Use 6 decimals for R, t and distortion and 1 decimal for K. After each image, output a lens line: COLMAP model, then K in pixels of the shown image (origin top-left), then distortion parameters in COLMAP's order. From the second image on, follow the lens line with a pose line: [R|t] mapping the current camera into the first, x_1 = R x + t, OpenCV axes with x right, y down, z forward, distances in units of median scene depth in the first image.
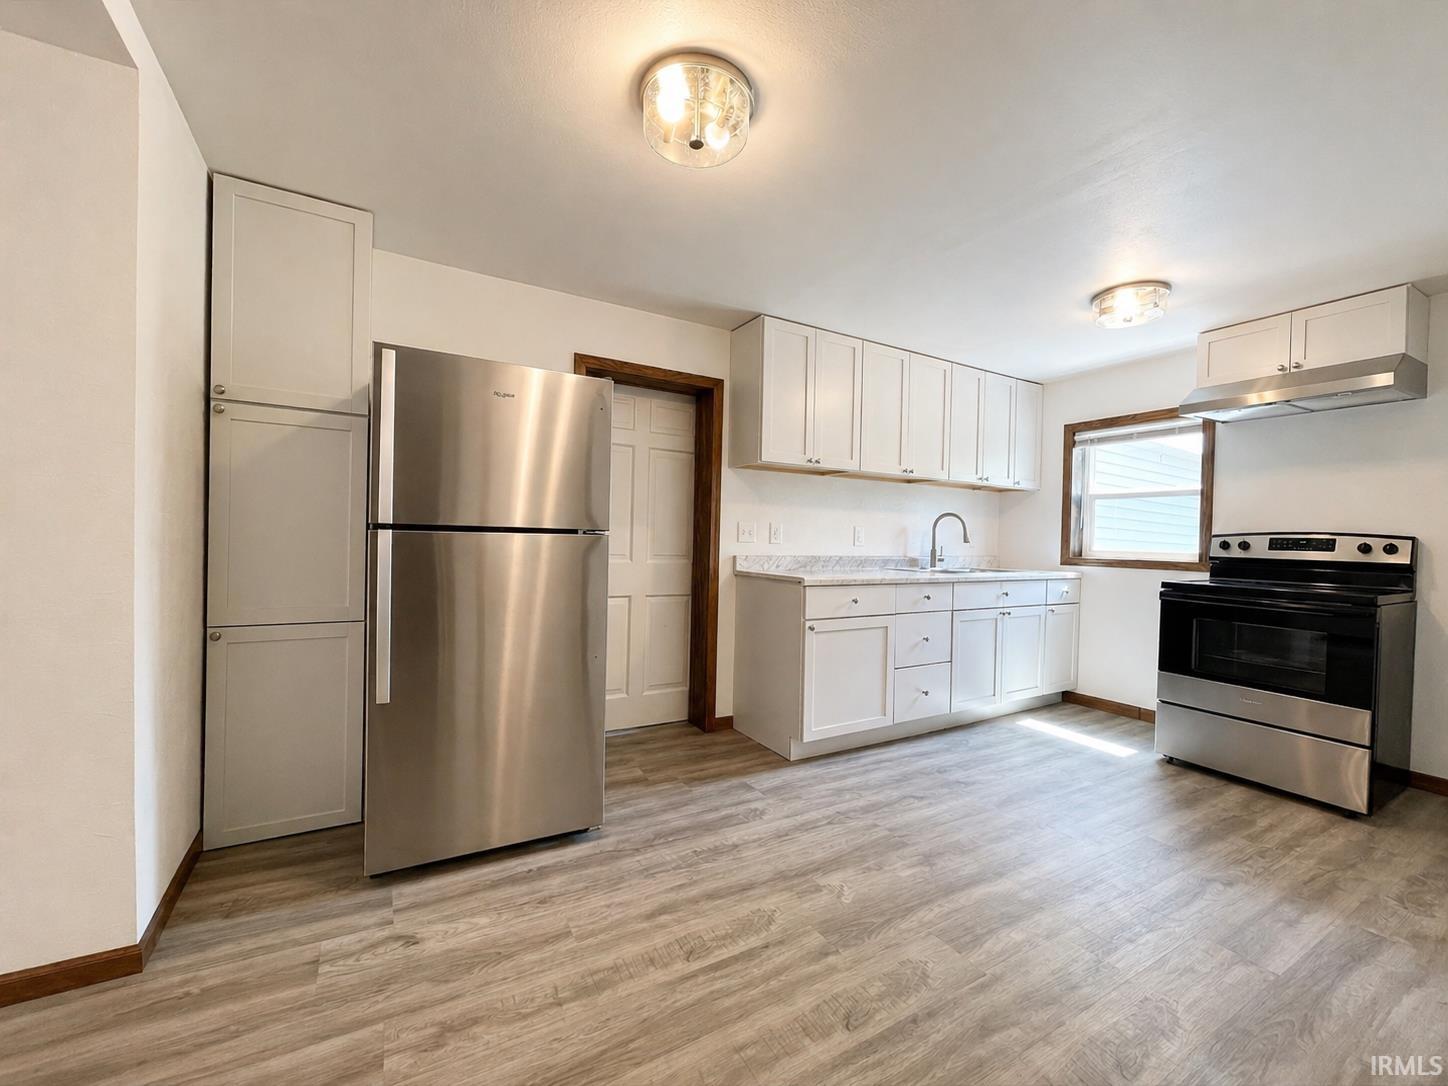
lens RADIAL K [[592.9, 0, 721.5], [0, 592.9, 544.1], [0, 0, 1]] dist [-0.011970, -0.000326]
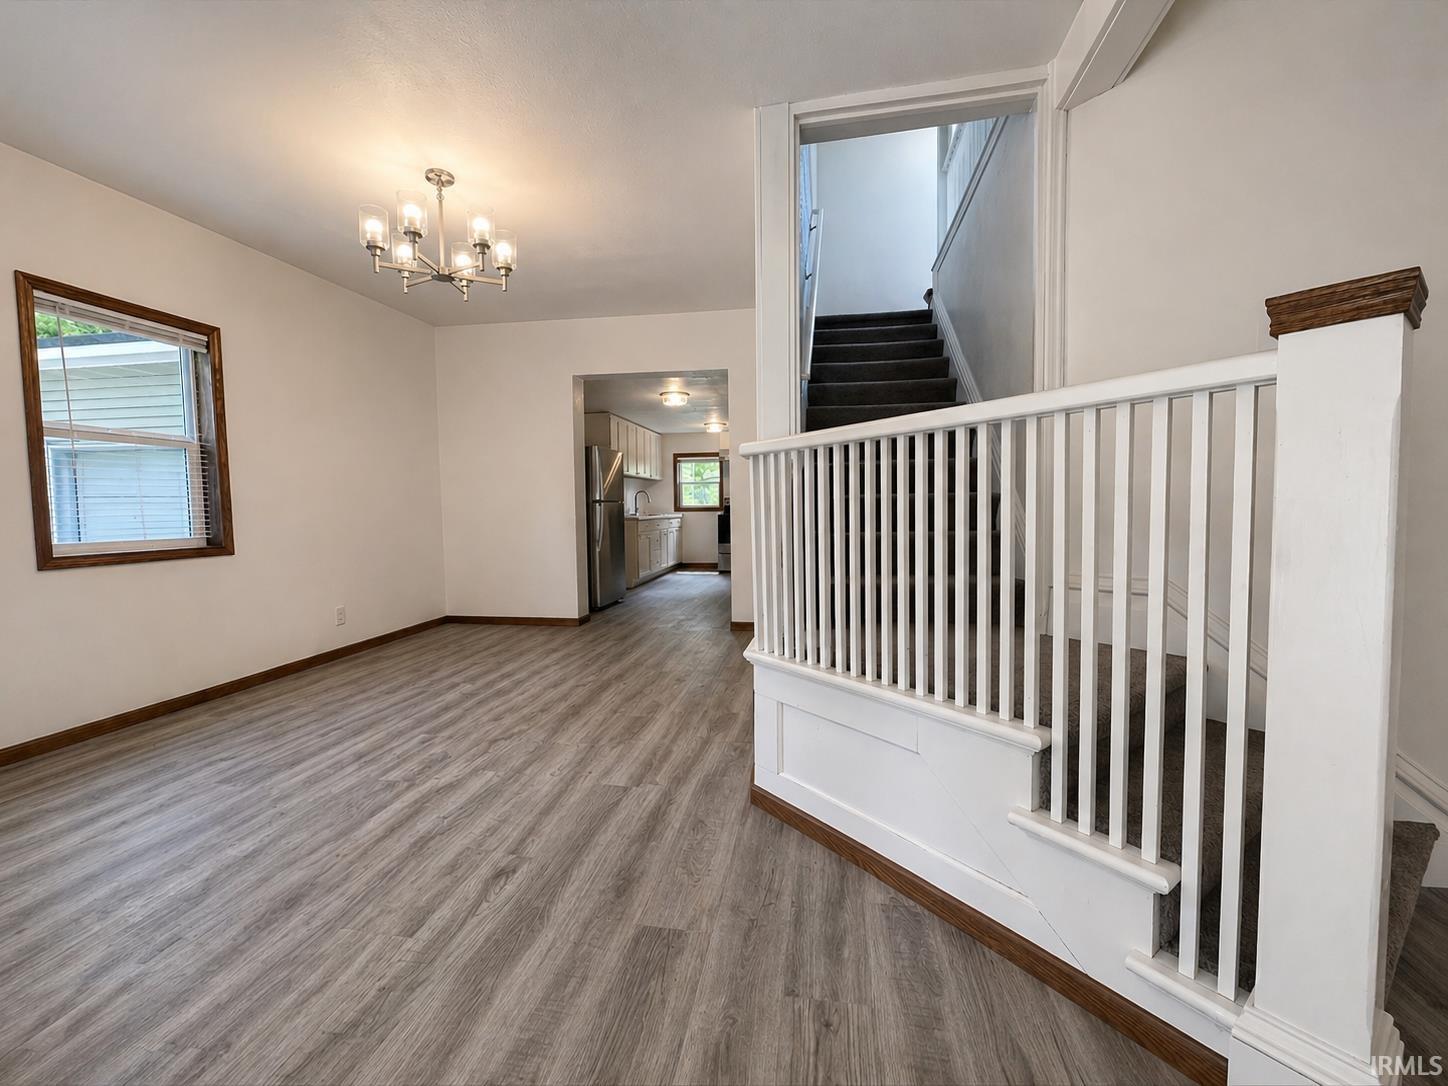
lens RADIAL K [[592.9, 0, 721.5], [0, 592.9, 542.9], [0, 0, 1]] dist [-0.011970, -0.000326]
pose [[0.652517, -0.072651, 0.754283, -1.150728], [0.031729, 0.997140, 0.068594, 0.003230], [-0.757110, -0.020826, 0.652956, -0.743567]]
